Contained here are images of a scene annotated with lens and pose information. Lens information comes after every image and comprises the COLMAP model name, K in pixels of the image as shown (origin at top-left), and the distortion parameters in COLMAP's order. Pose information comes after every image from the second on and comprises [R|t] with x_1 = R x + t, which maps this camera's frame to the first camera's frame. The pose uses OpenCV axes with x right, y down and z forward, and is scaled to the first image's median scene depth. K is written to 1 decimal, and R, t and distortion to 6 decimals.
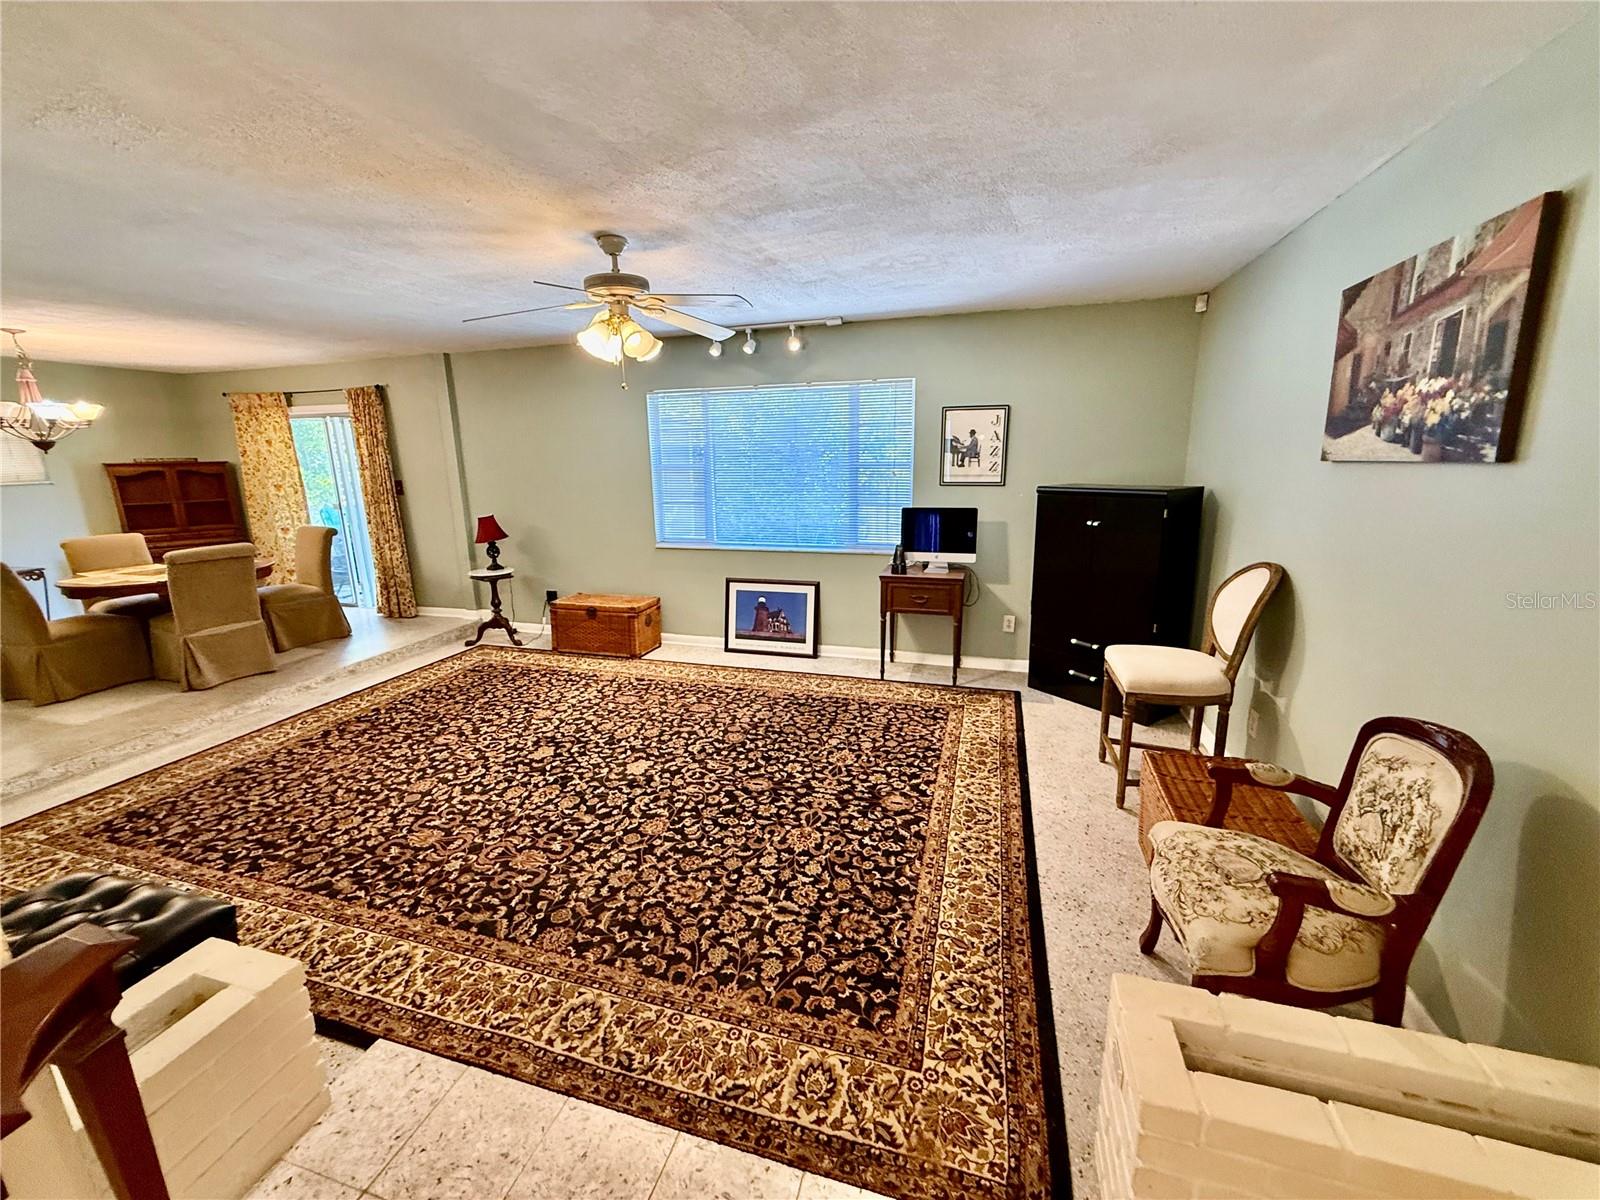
lens RADIAL K [[636.5, 0, 794.8], [0, 636.5, 600.1], [0, 0, 1]] dist [-0.009038, -0.000169]
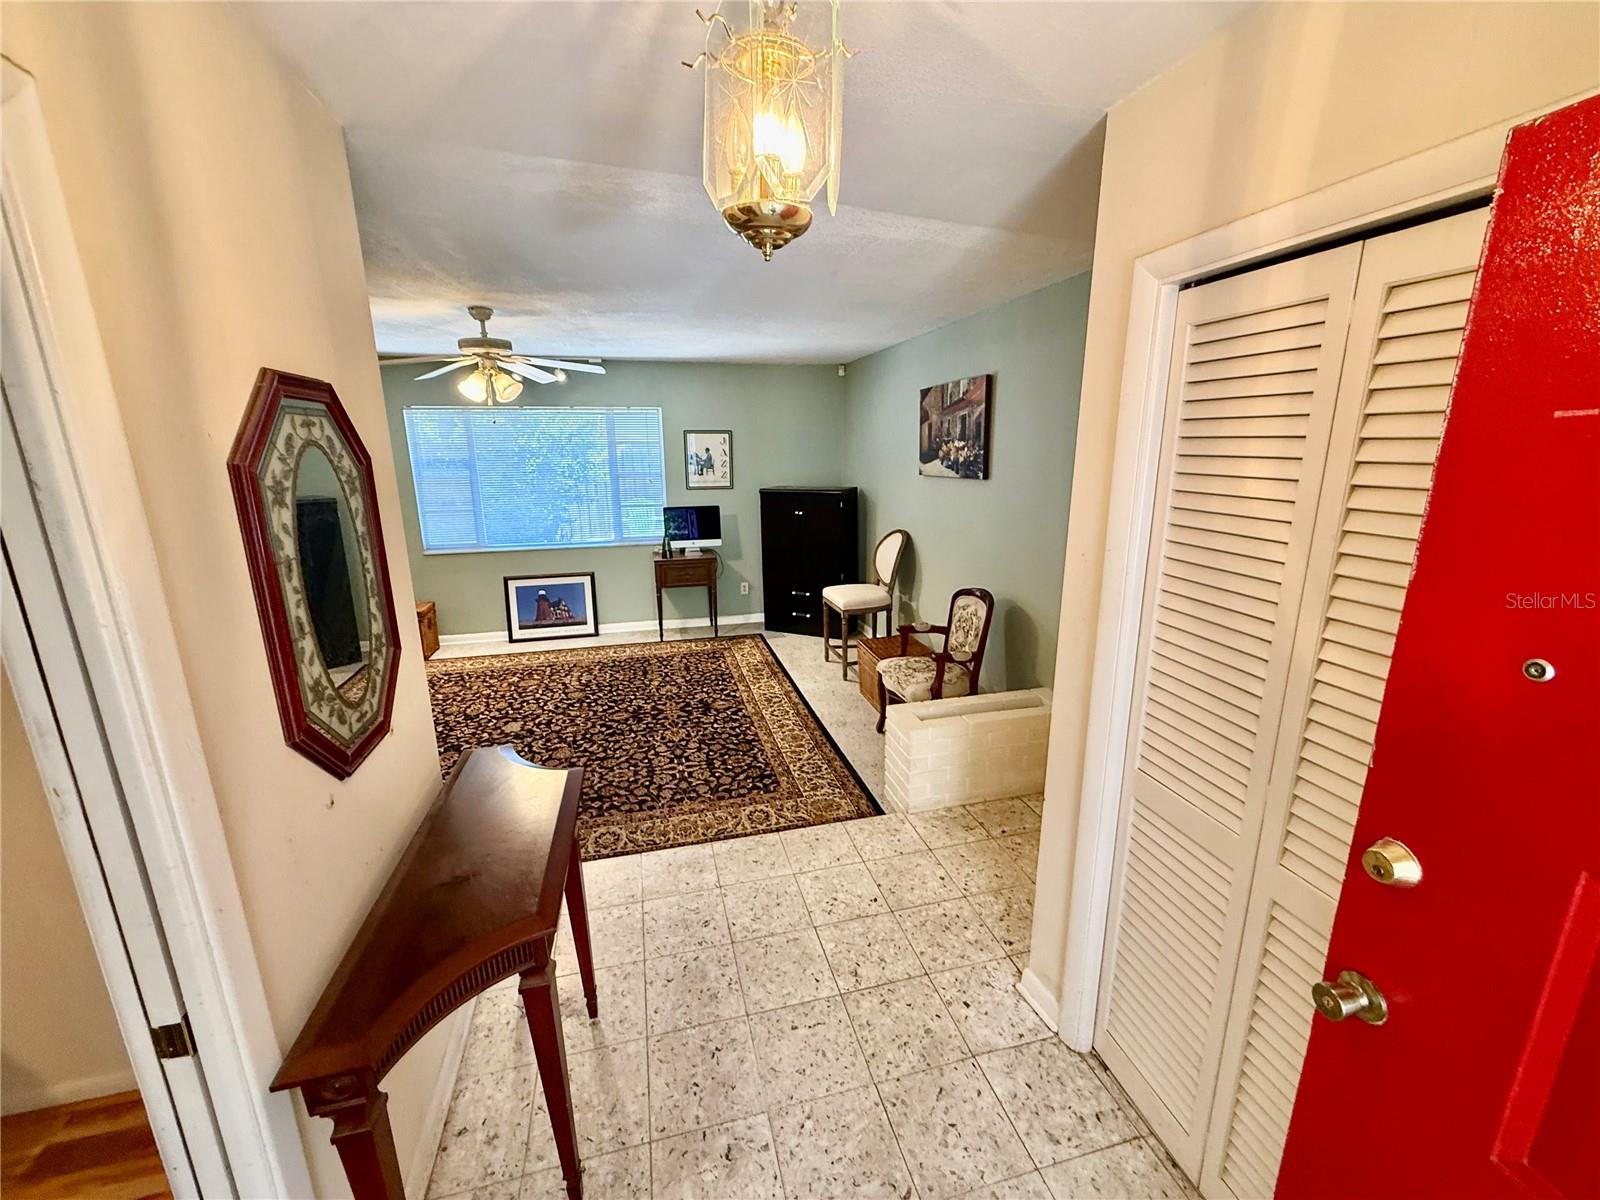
lens RADIAL K [[636.5, 0, 804.3], [0, 636.5, 598.6], [0, 0, 1]] dist [-0.009038, -0.000169]
pose [[0.851207, -0.112351, 0.512663, -0.366568], [0.110892, 0.993266, 0.033554, 0.037658], [-0.512981, 0.028289, 0.857934, -0.346317]]
